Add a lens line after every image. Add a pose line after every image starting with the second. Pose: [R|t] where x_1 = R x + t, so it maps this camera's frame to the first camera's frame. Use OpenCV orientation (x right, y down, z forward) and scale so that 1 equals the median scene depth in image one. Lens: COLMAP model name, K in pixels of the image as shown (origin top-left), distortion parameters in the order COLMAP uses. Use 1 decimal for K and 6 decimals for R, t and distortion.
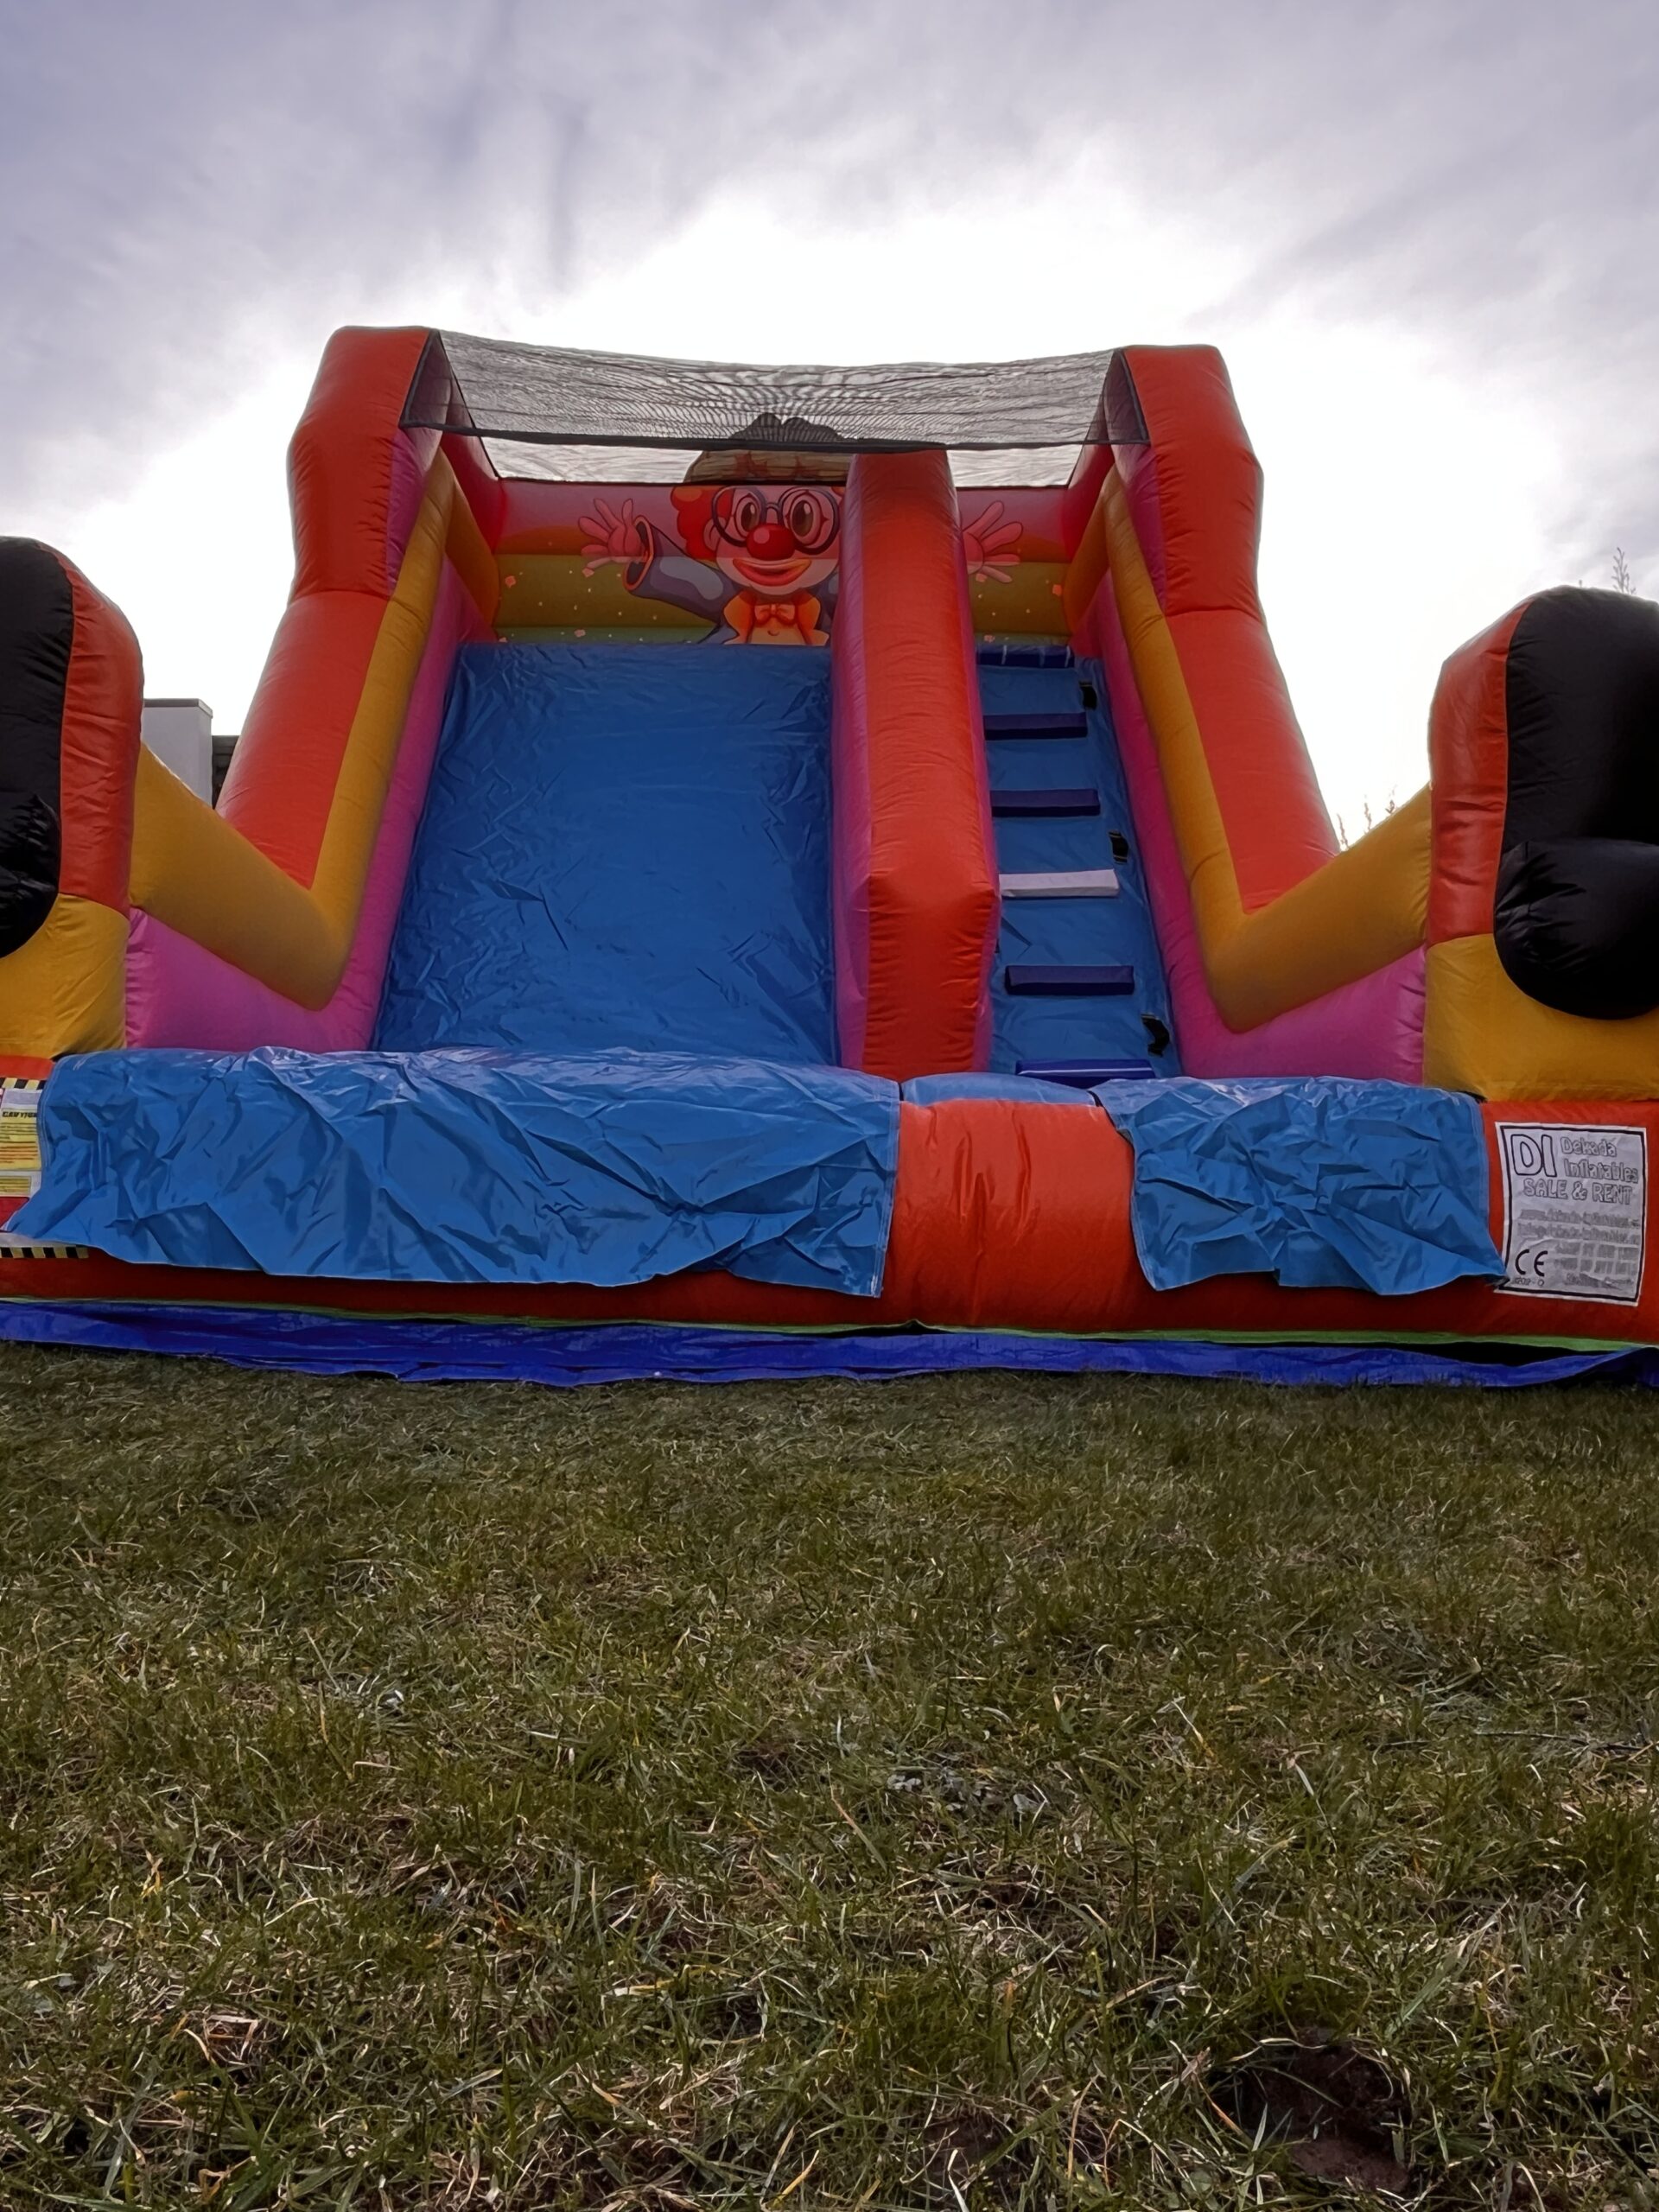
lens RADIAL K [[1618.4, 0, 827.9], [0, 1618.4, 1121.8], [0, 0, 1]] dist [0.002433, -0.000790]
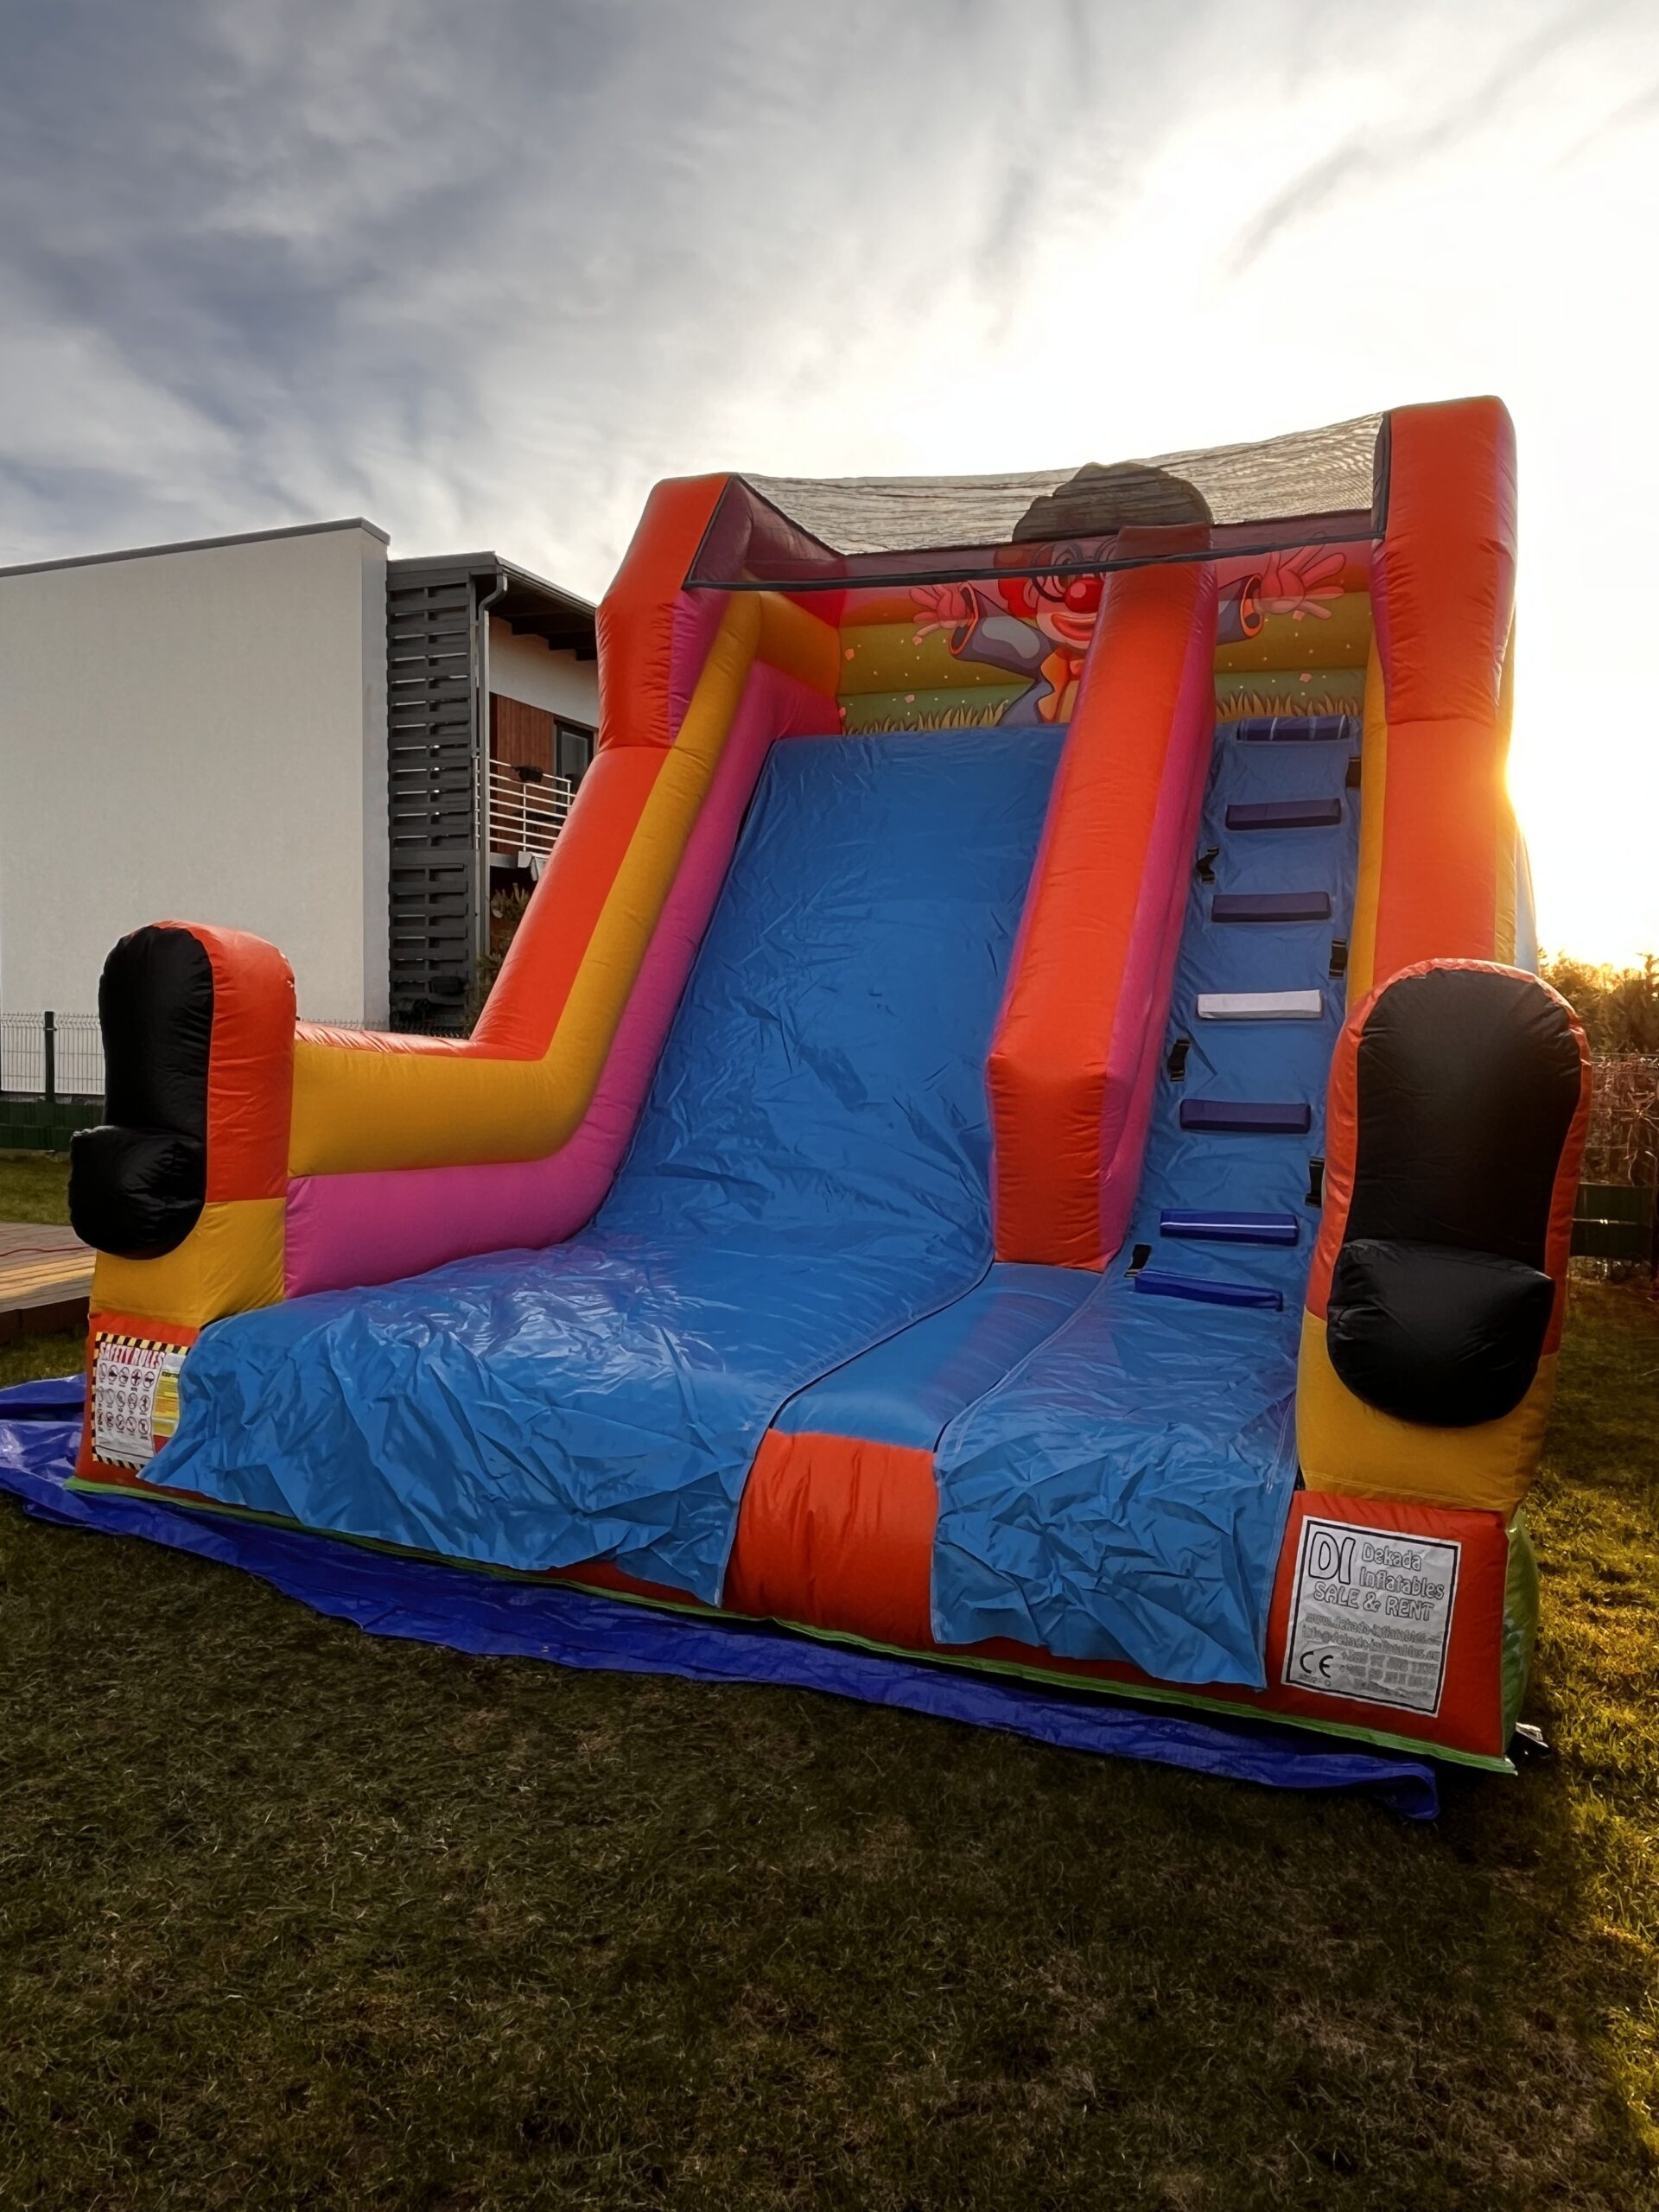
lens RADIAL K [[1536.1, 0, 828.6], [0, 1536.1, 1095.1], [0, 0, 1]] dist [-0.010560, 0.000249]
pose [[0.925687, 0.036981, -0.376478, 0.495913], [0.001585, 0.994822, 0.101617, -0.366297], [0.378287, -0.094662, 0.920836, 0.024849]]
